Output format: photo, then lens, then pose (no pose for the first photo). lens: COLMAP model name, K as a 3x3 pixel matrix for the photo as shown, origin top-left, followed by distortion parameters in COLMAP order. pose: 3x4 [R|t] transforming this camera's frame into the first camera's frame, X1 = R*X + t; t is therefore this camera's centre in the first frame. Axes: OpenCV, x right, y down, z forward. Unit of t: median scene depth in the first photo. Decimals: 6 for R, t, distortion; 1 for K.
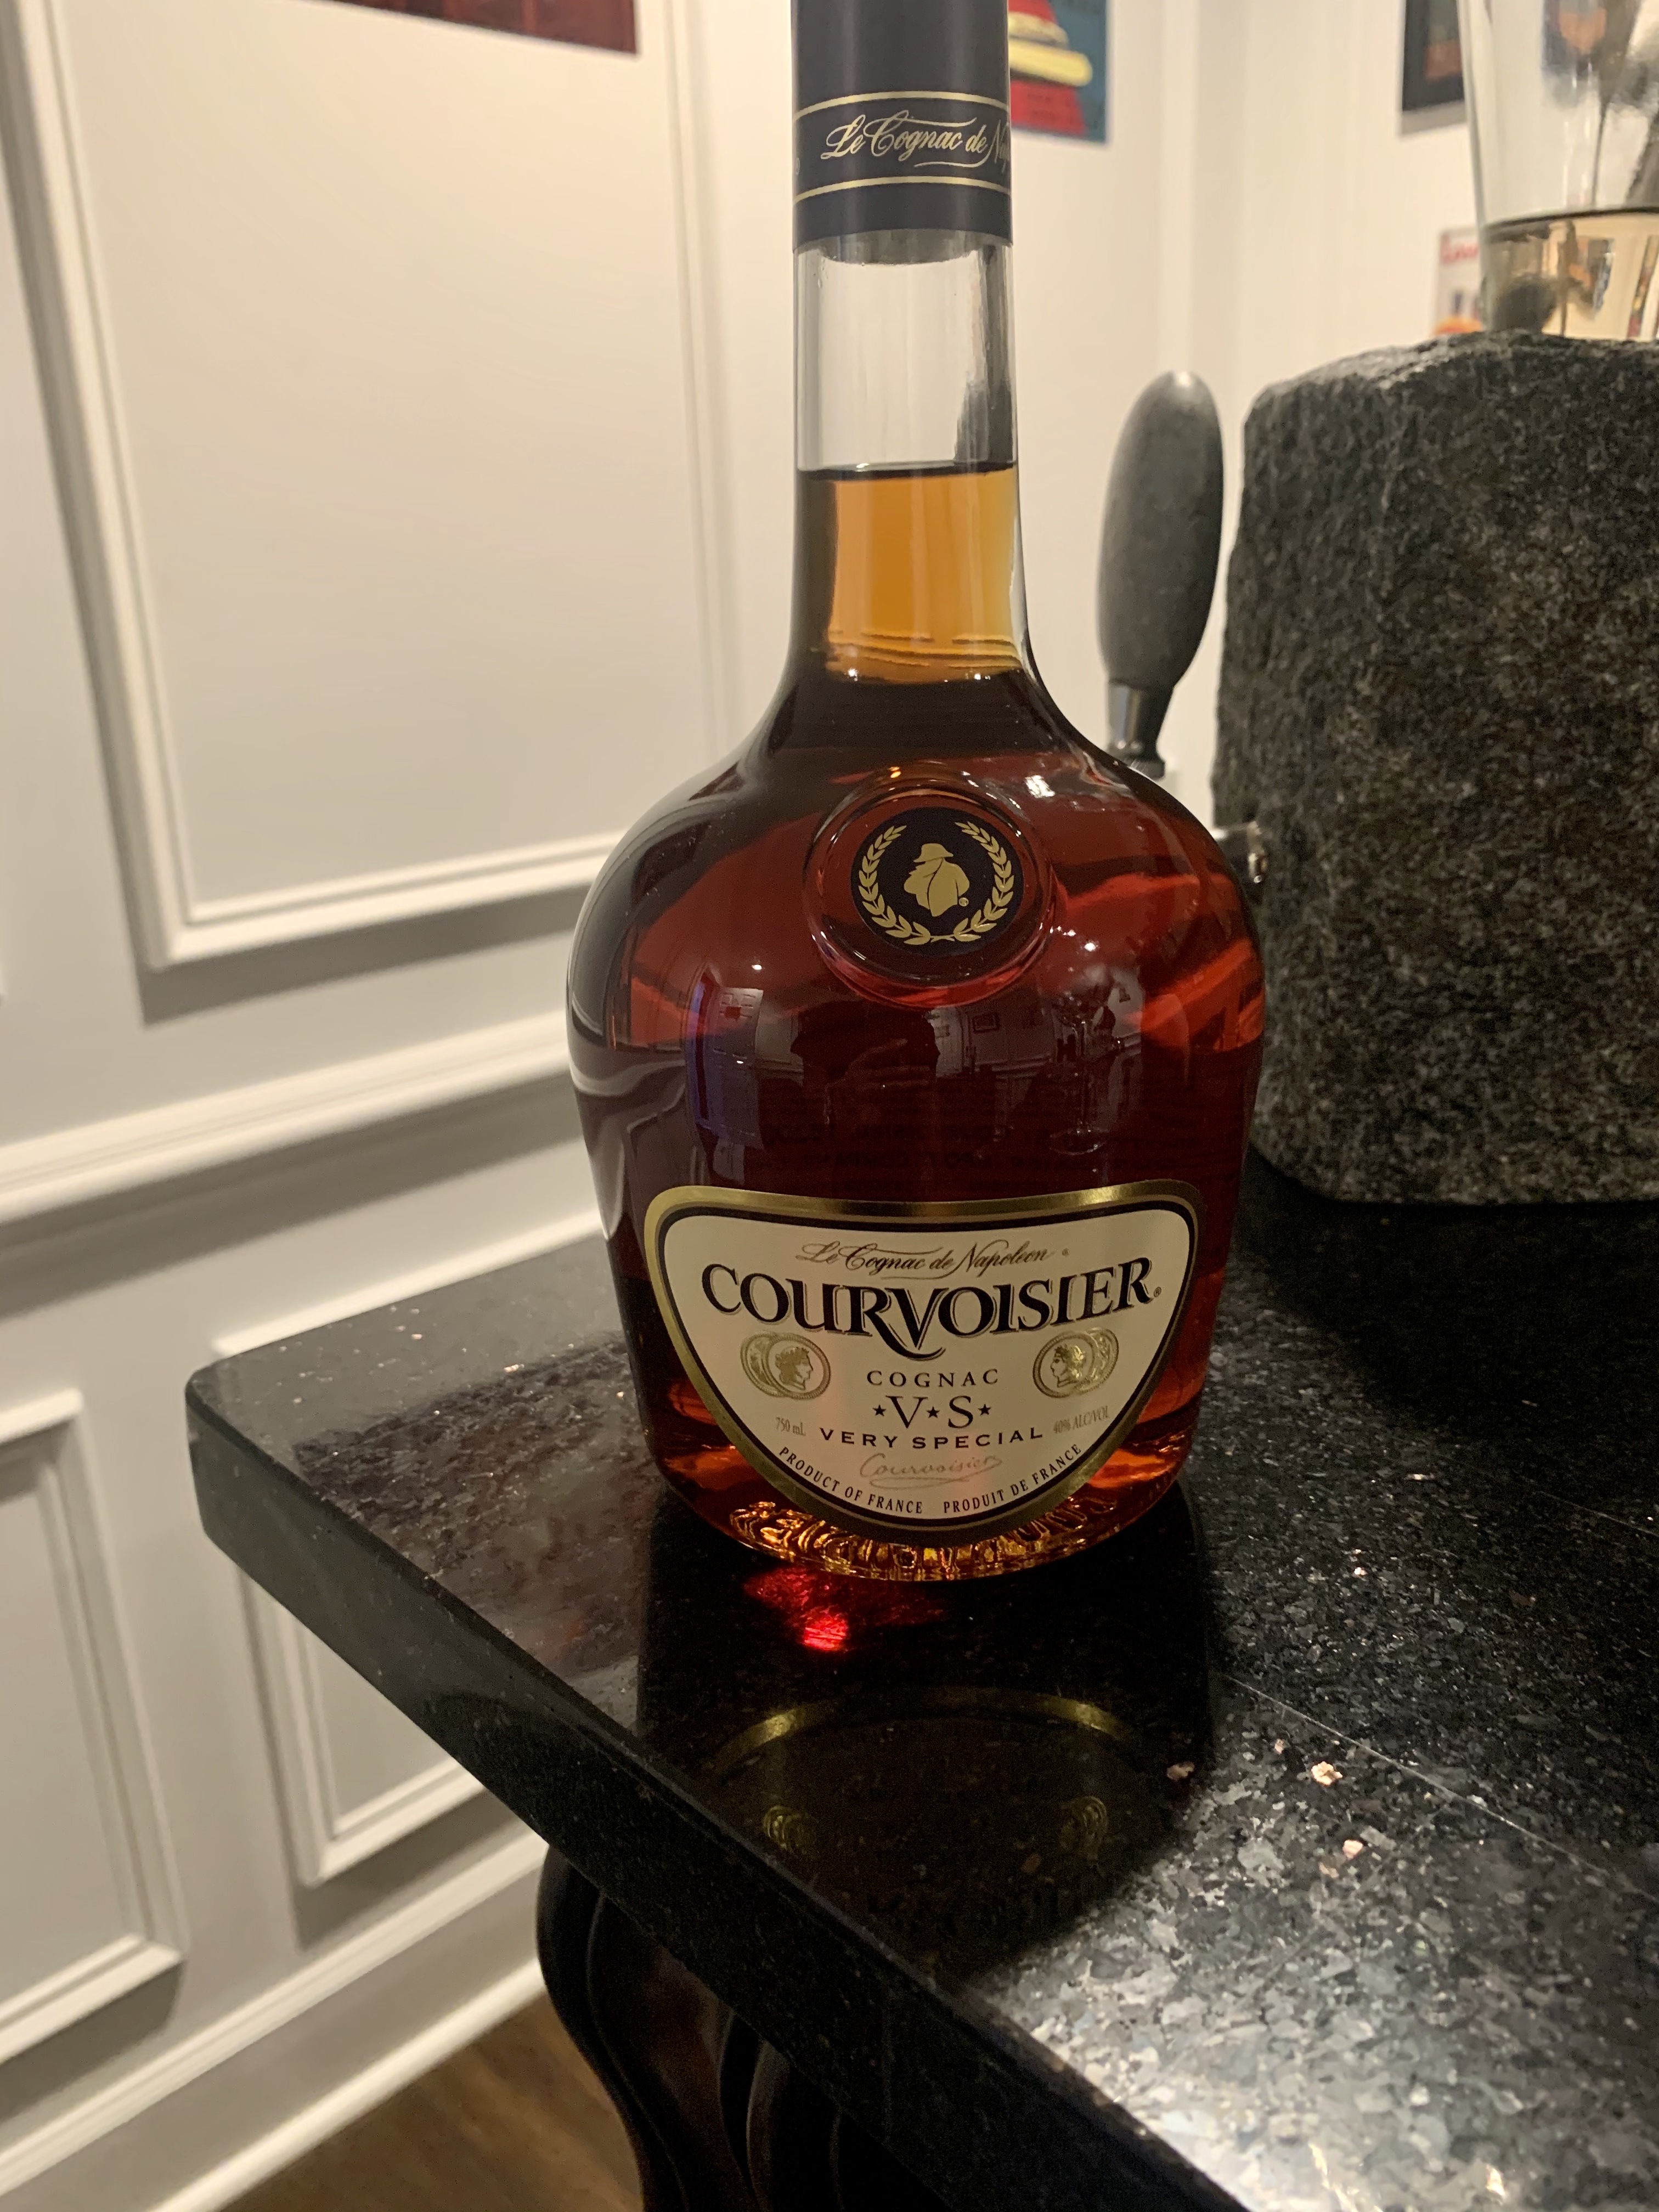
lens RADIAL K [[1702.3, 0, 819.2], [0, 1702.3, 1110.2], [0, 0, 1]] dist [-0.002949, -0.048193]
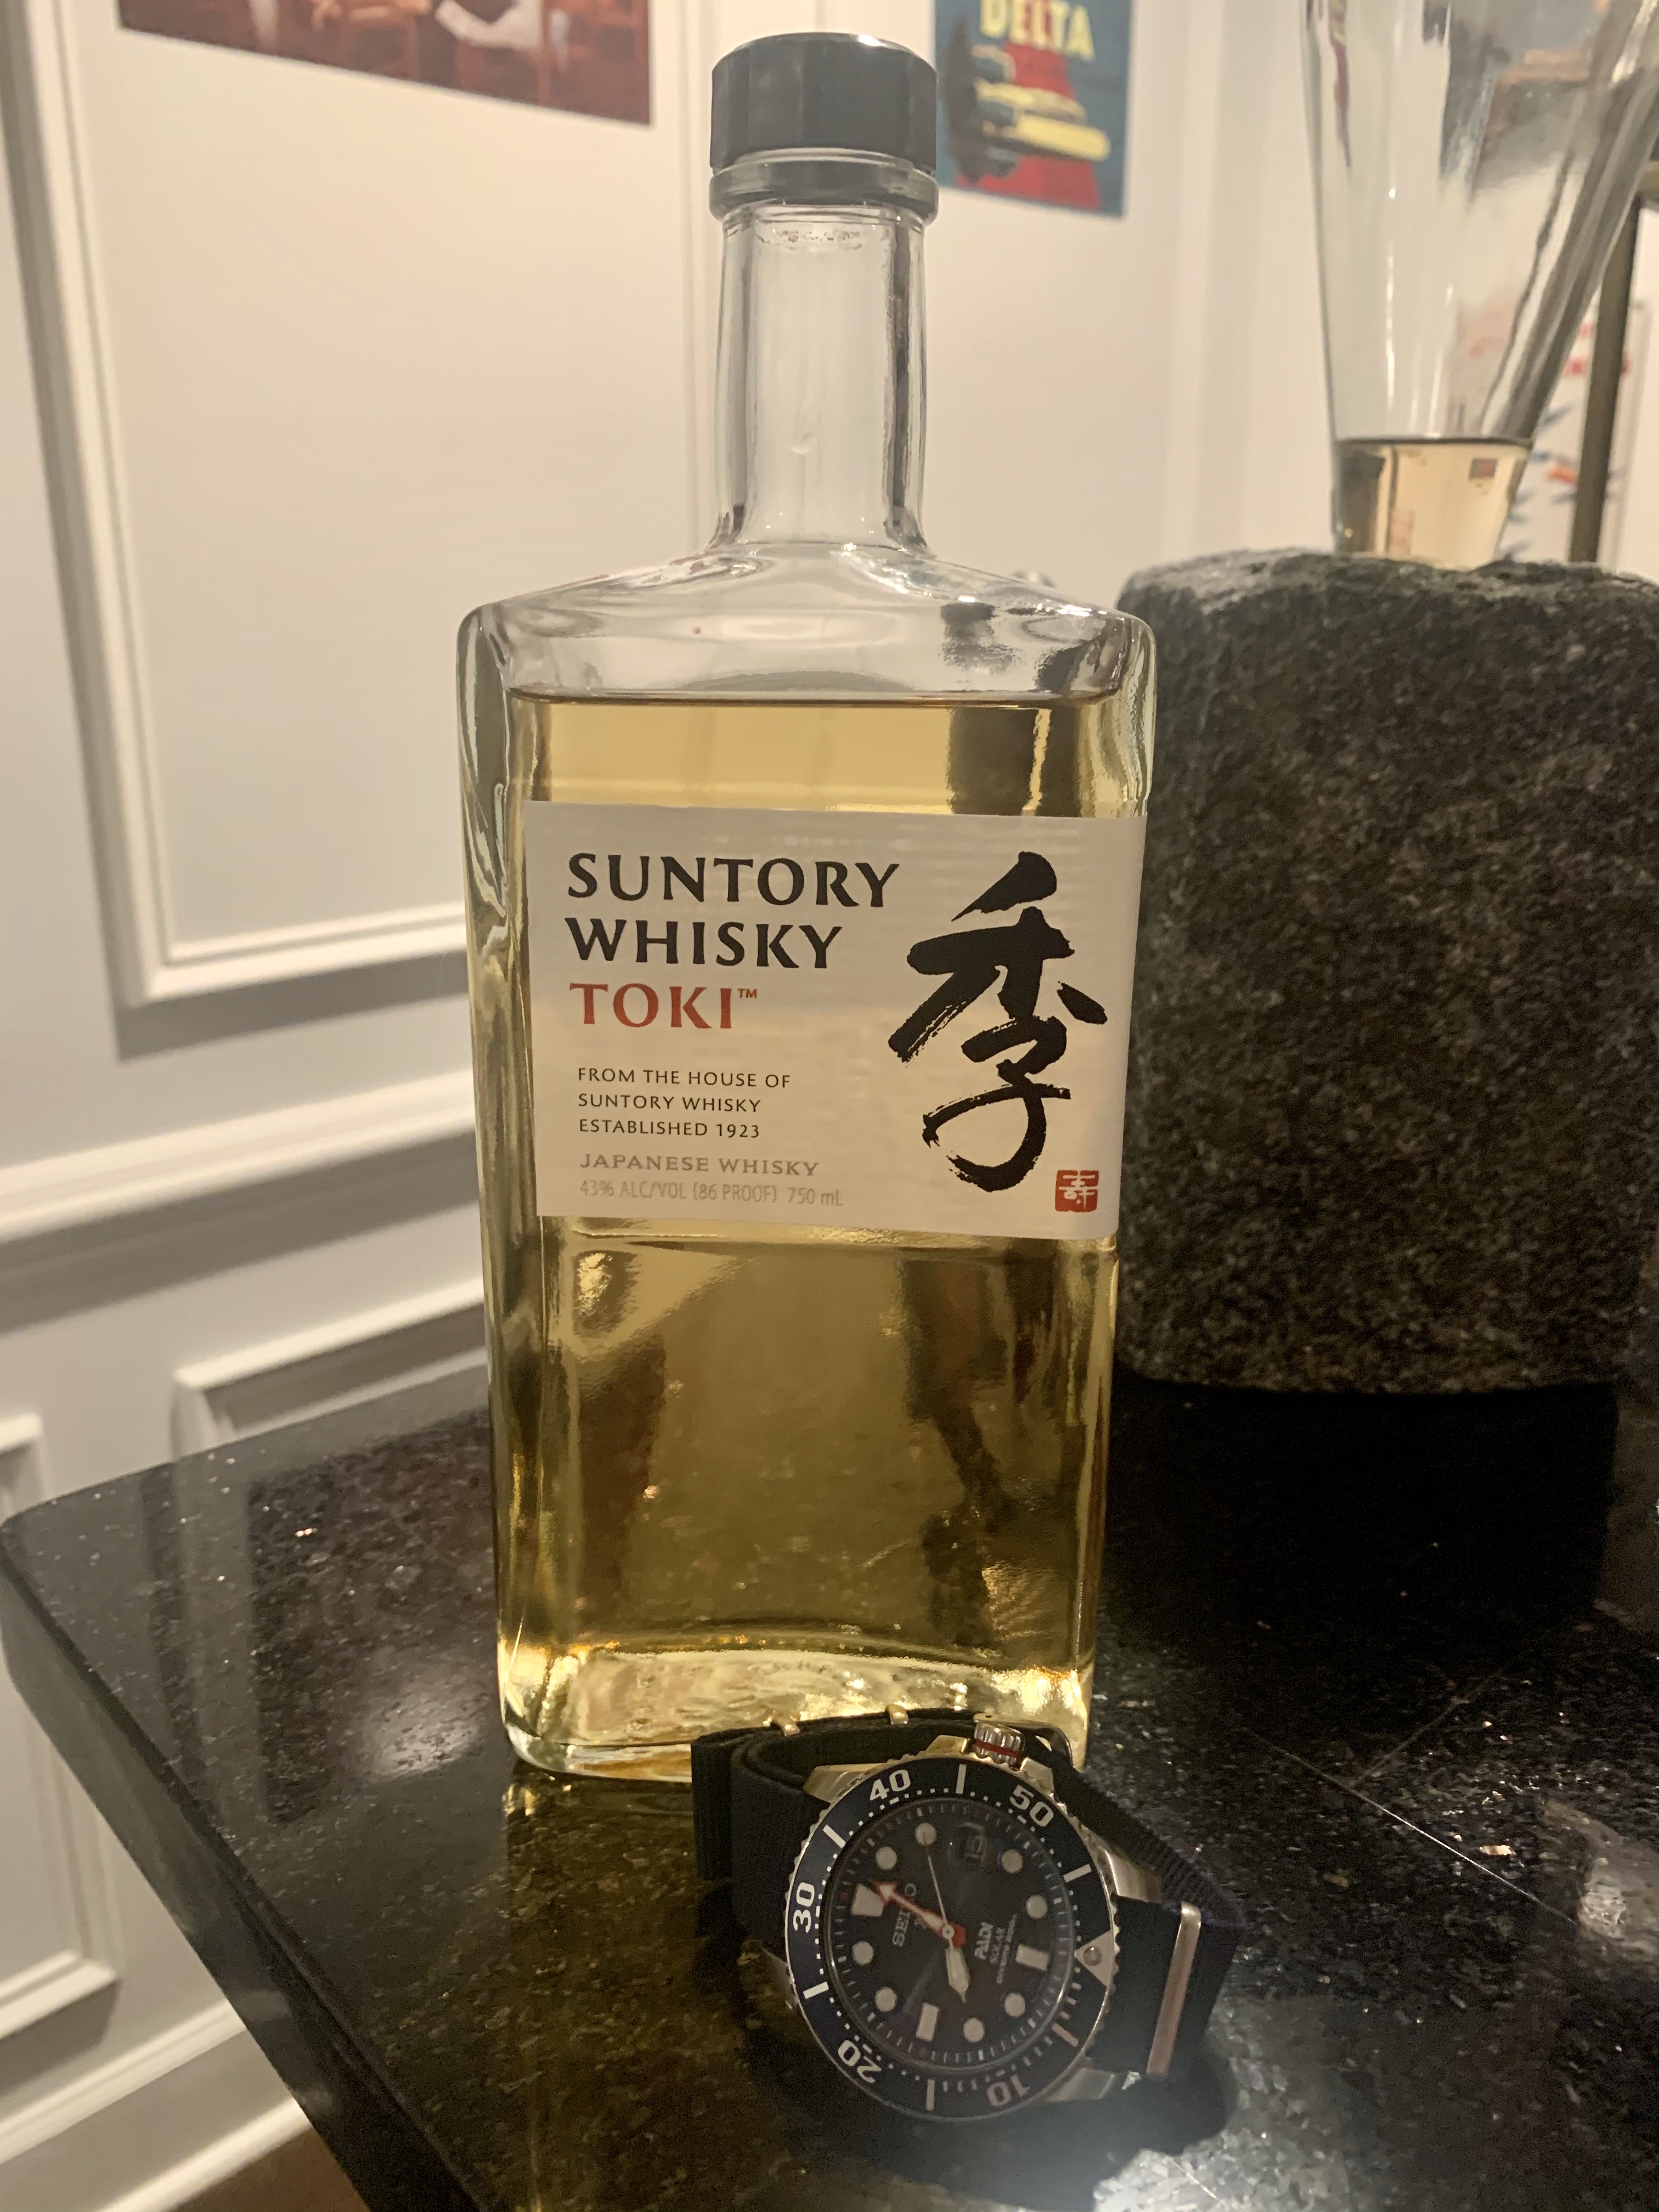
lens RADIAL K [[1702.3, 0, 810.9], [0, 1702.3, 1097.4], [0, 0, 1]] dist [-0.002949, -0.048193]
pose [[0.998826, 0.044961, -0.018041, 0.118847], [-0.045244, 0.998855, -0.015565, -0.098040], [0.017321, 0.016363, 0.999716, -0.038992]]
